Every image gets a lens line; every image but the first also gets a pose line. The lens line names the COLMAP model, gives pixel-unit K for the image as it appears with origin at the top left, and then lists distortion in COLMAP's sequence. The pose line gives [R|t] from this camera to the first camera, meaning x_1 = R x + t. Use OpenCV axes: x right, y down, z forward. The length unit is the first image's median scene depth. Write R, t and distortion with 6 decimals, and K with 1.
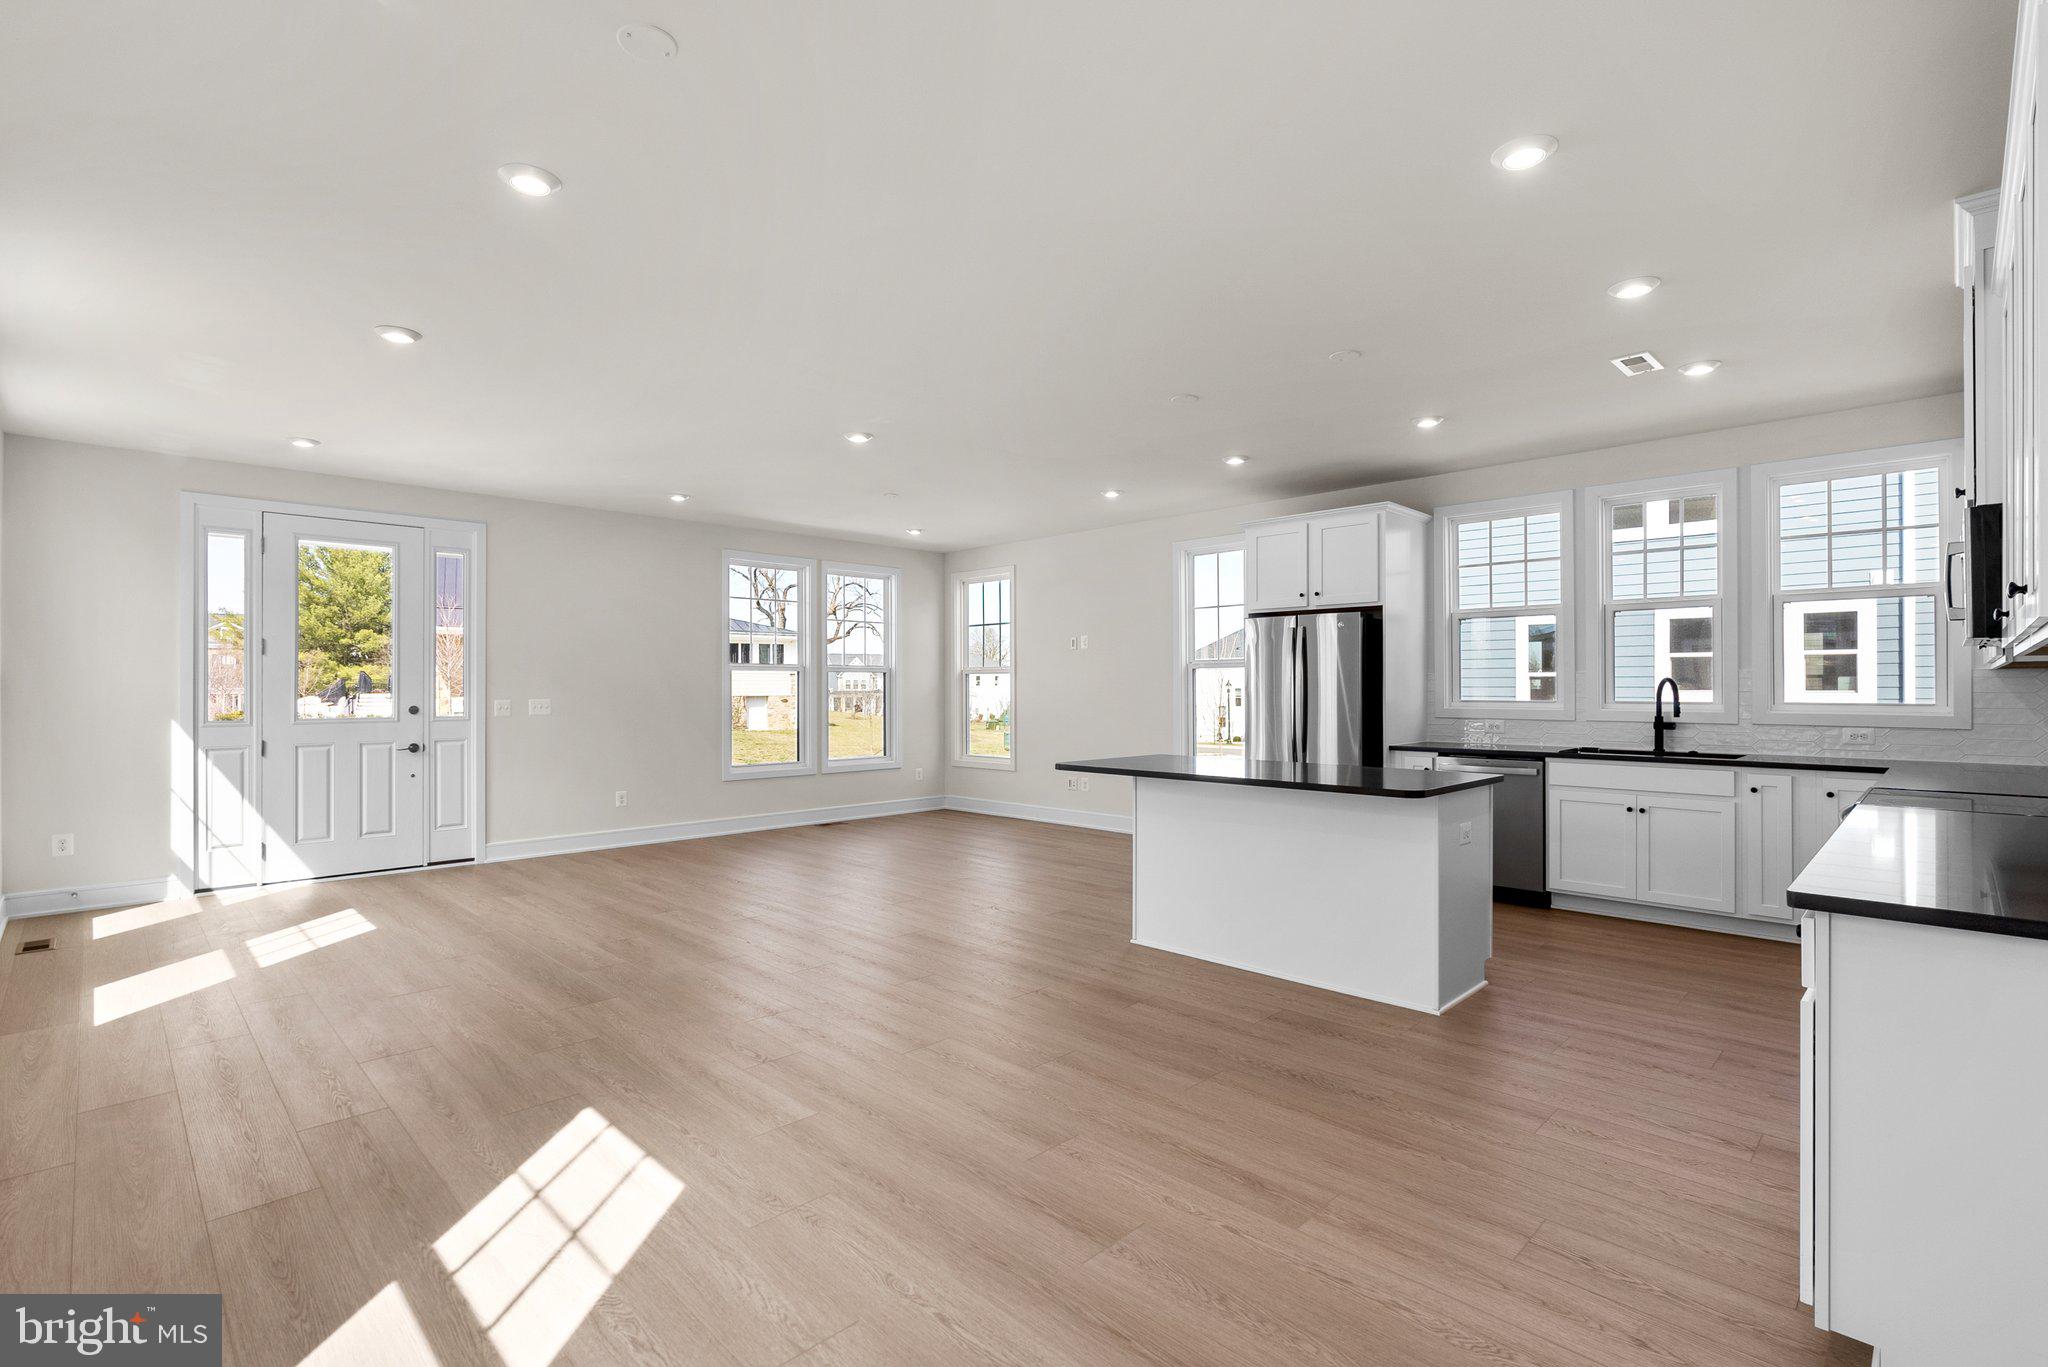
lens RADIAL K [[932.7, 0, 1021.8], [0, 932.7, 687.8], [0, 0, 1]] dist [-0.002415, -0.000692]
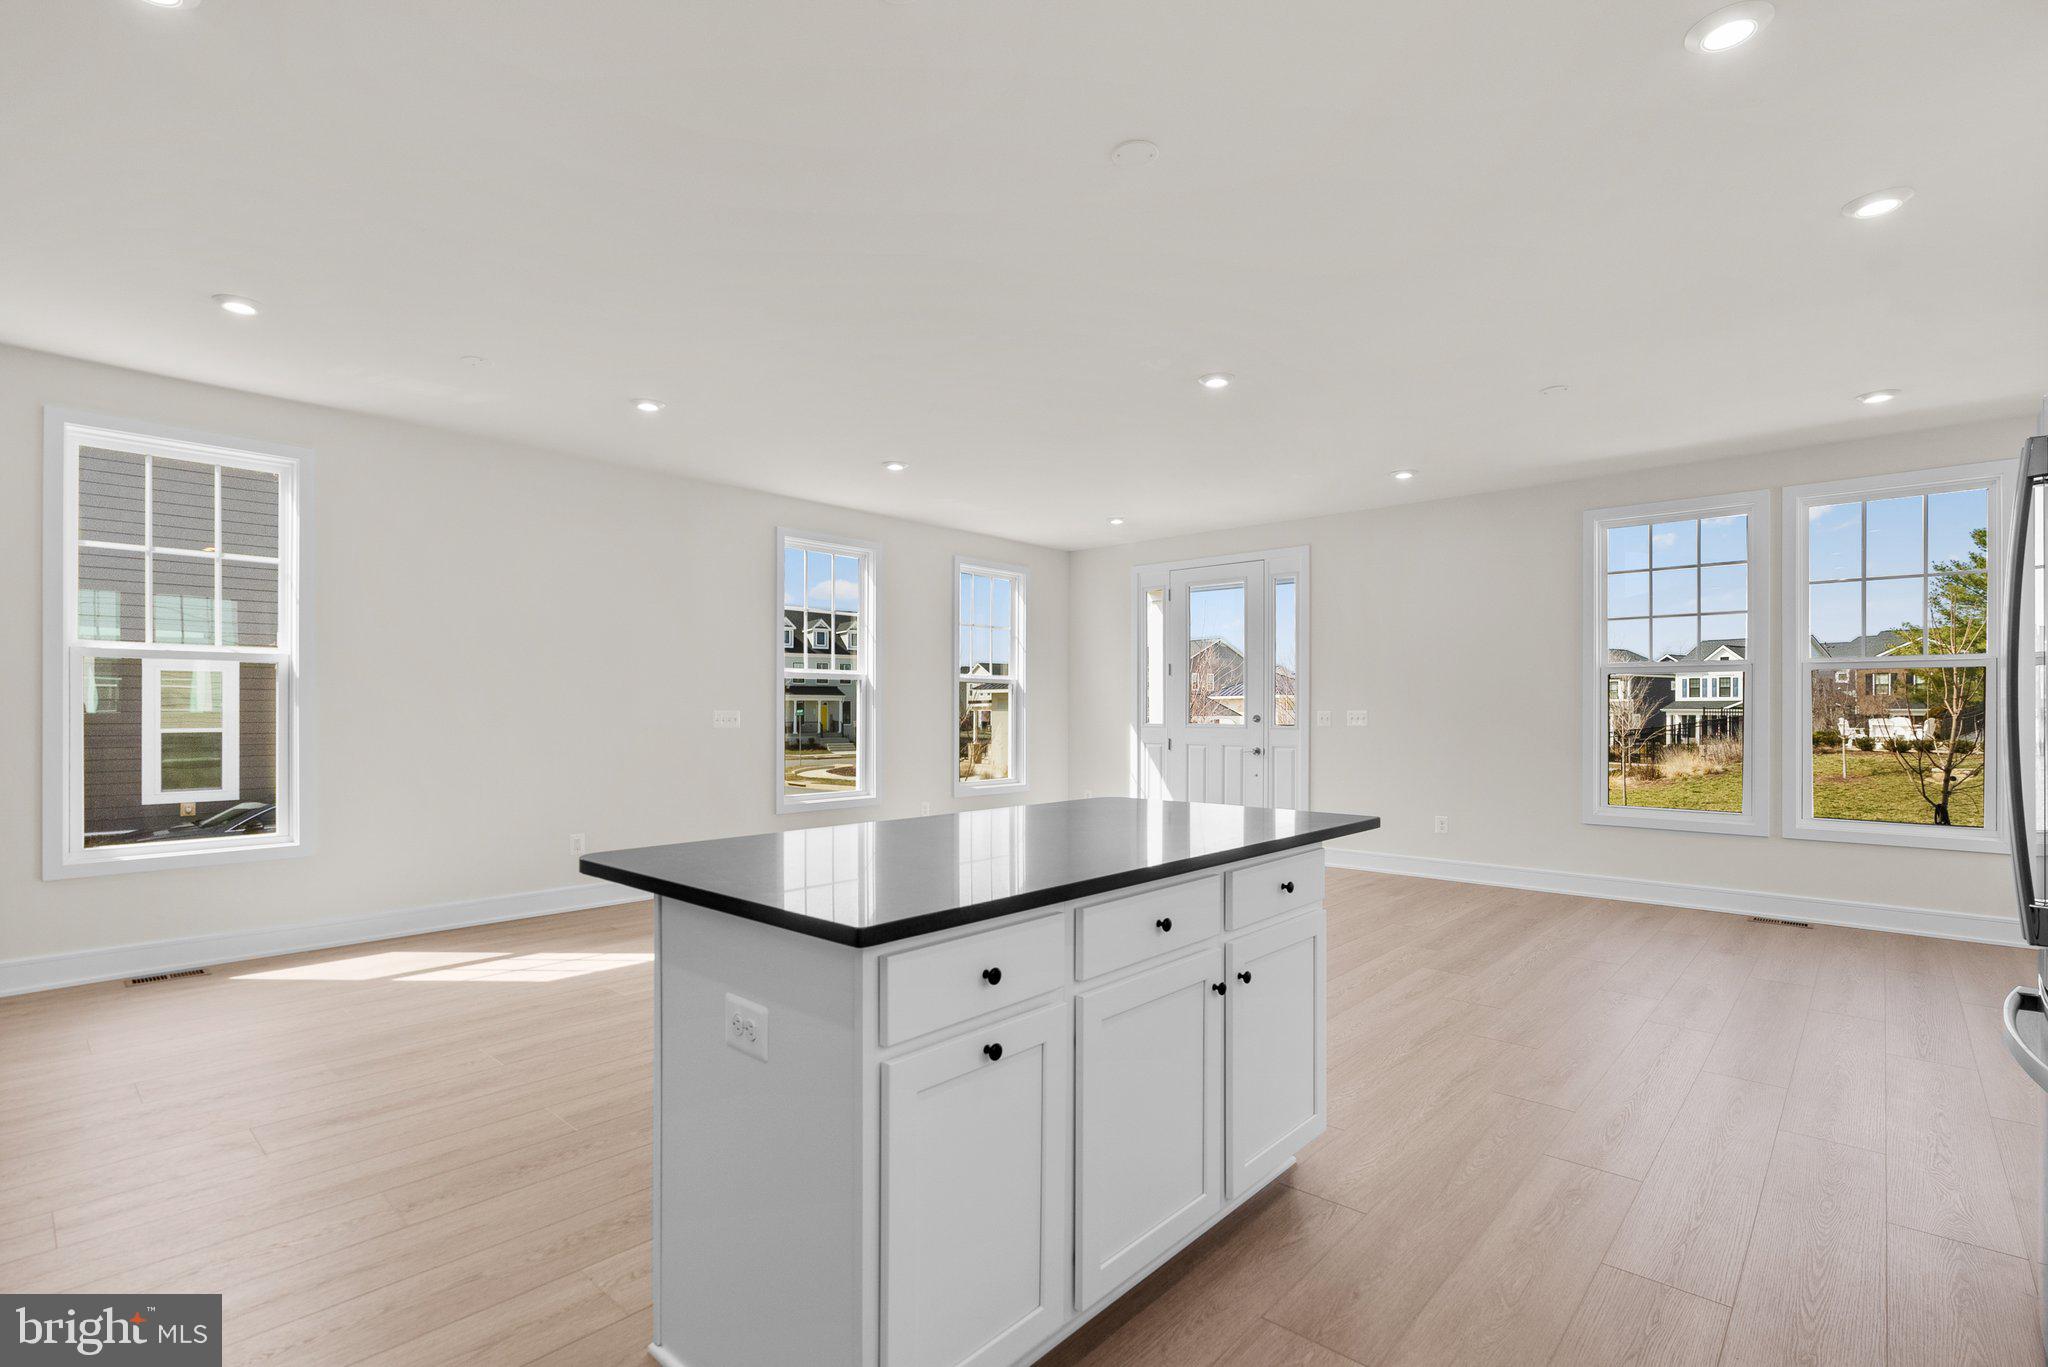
lens RADIAL K [[932.7, 0, 1017.3], [0, 932.7, 694.0], [0, 0, 1]] dist [-0.002415, -0.000692]
pose [[0.030879, -0.014734, -0.999415, 0.630793], [0.003570, 0.999887, -0.014631, 0.010638], [0.999517, -0.003116, 0.030928, 0.789571]]
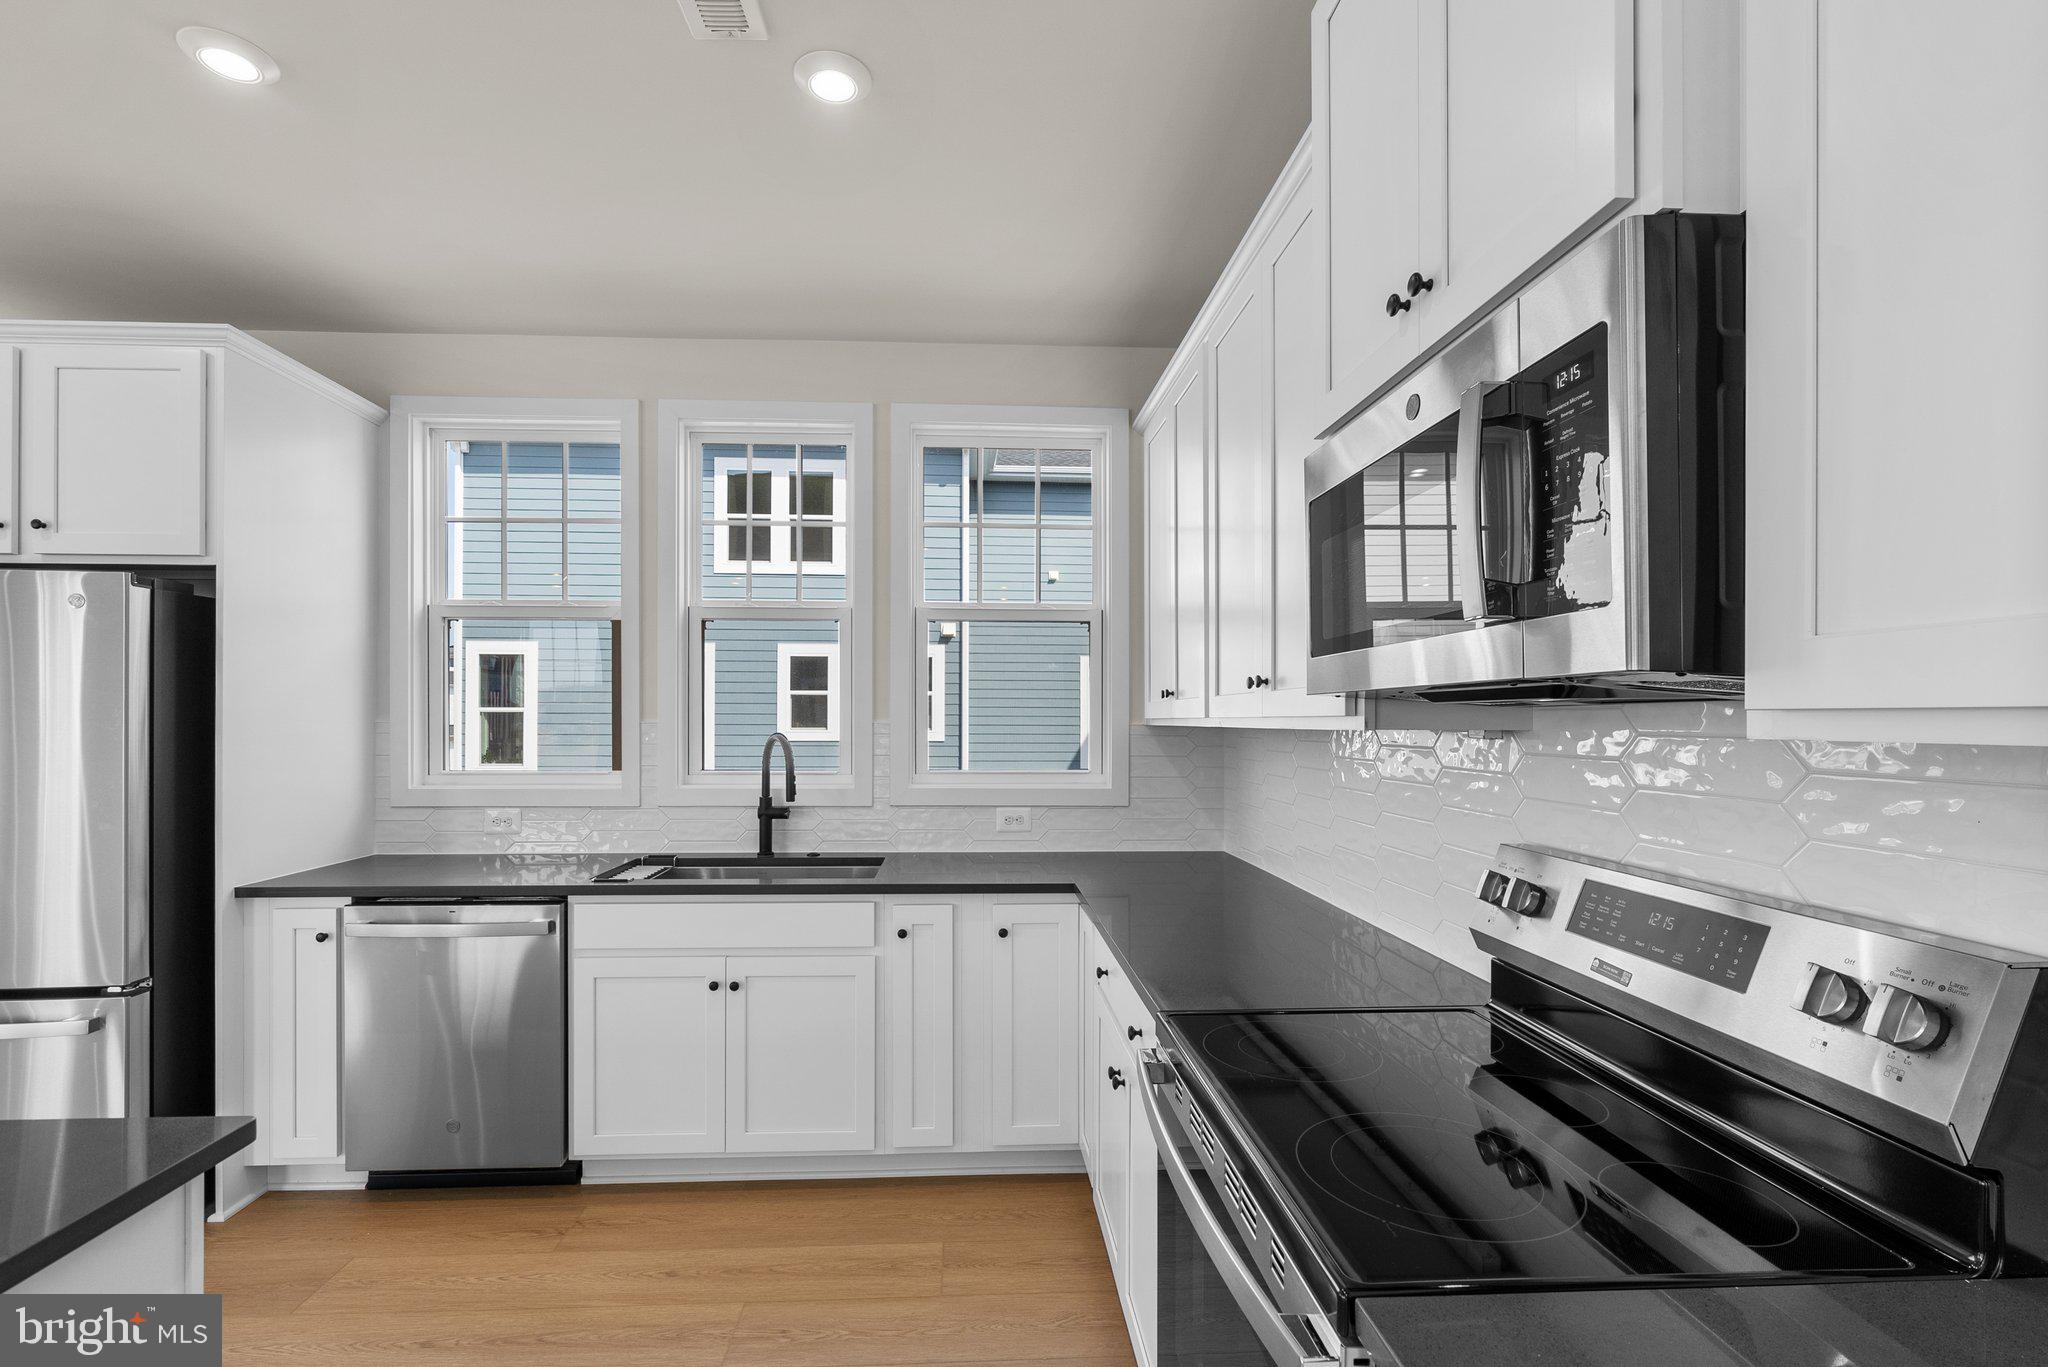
lens RADIAL K [[932.7, 0, 998.7], [0, 932.7, 720.8], [0, 0, 1]] dist [-0.002415, -0.000692]
pose [[0.677910, 0.000352, 0.735144, 0.347599], [-0.001060, 0.999999, 0.000499, -0.018782], [-0.735144, -0.001118, 0.677910, 0.487237]]
